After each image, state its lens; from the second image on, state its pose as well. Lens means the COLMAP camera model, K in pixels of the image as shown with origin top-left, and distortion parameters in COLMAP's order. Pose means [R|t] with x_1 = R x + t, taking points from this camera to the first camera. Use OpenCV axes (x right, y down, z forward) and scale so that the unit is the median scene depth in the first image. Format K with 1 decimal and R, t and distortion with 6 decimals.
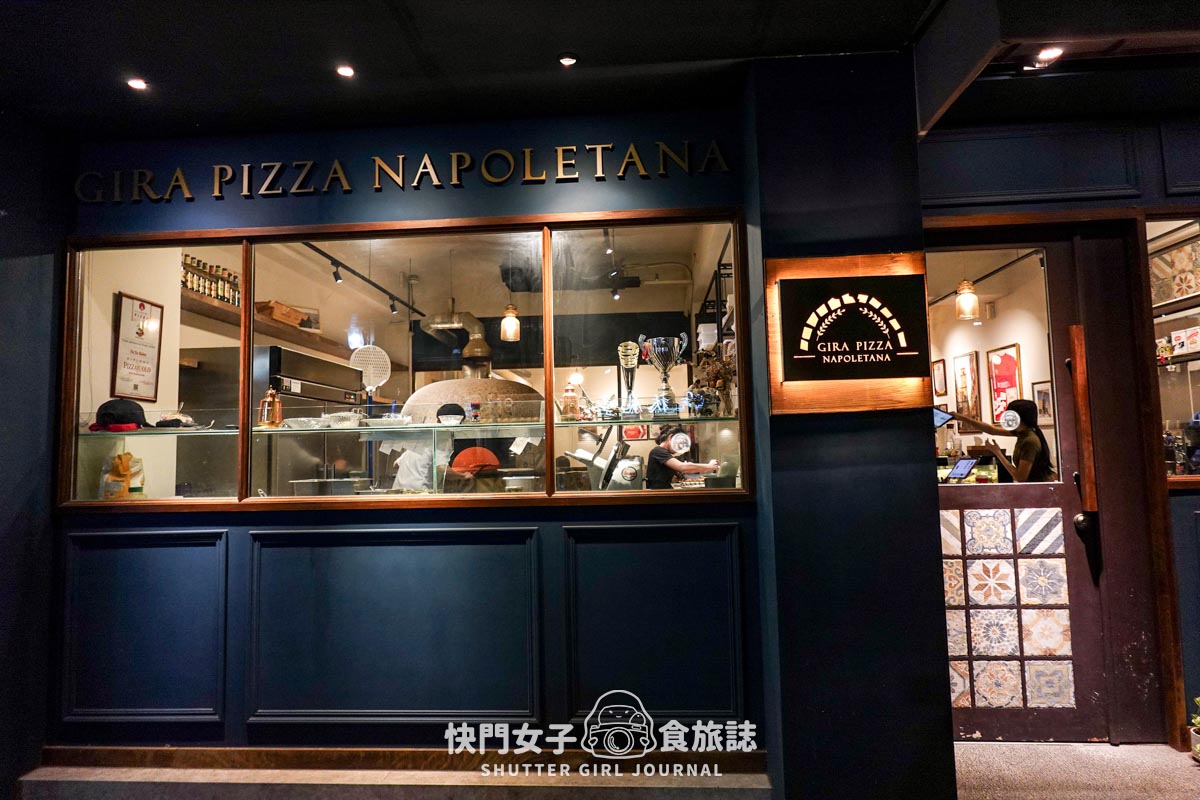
lens RADIAL K [[685.1, 0, 599.9], [0, 685.1, 397.4], [0, 0, 1]] dist [0.000496, -0.000607]
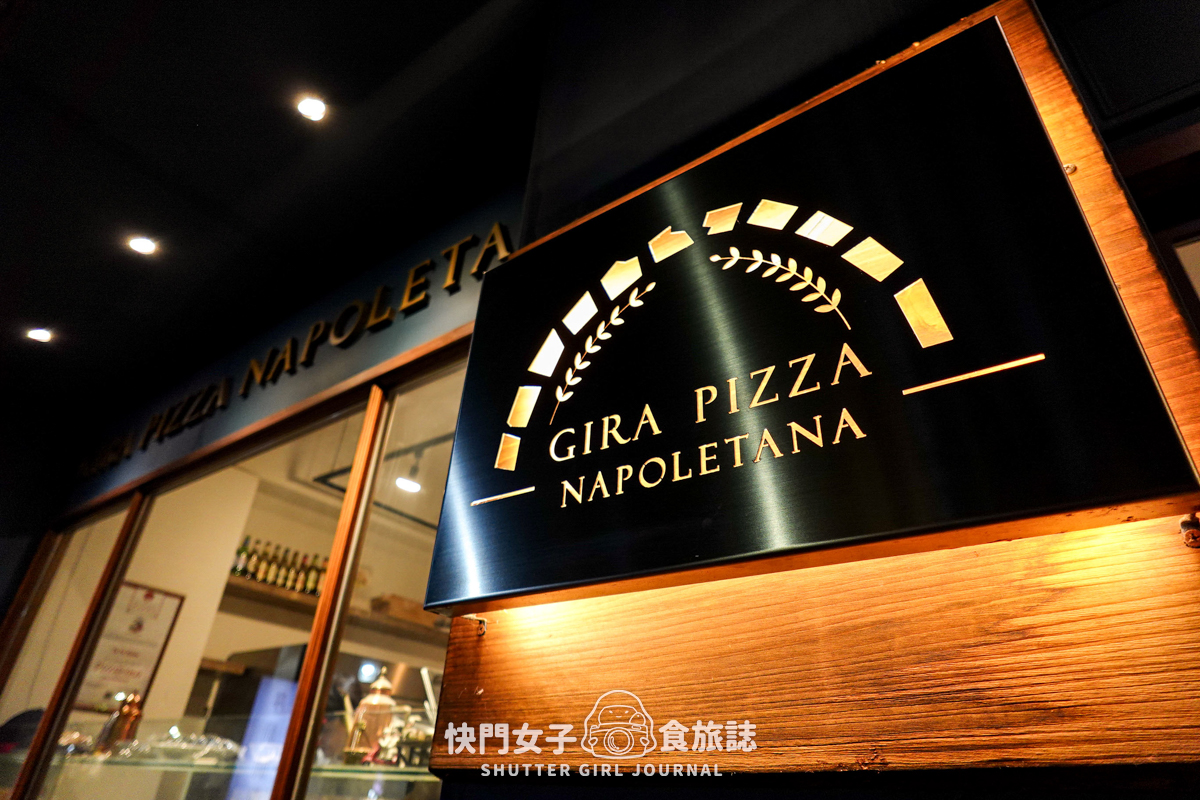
lens RADIAL K [[685.1, 0, 600.3], [0, 685.1, 400.8], [0, 0, 1]] dist [0.000496, -0.000607]
pose [[0.830256, -0.223425, -0.510643, 0.454141], [-0.025095, 0.900232, -0.434686, 0.013054], [0.556818, 0.373715, 0.741816, 0.827652]]
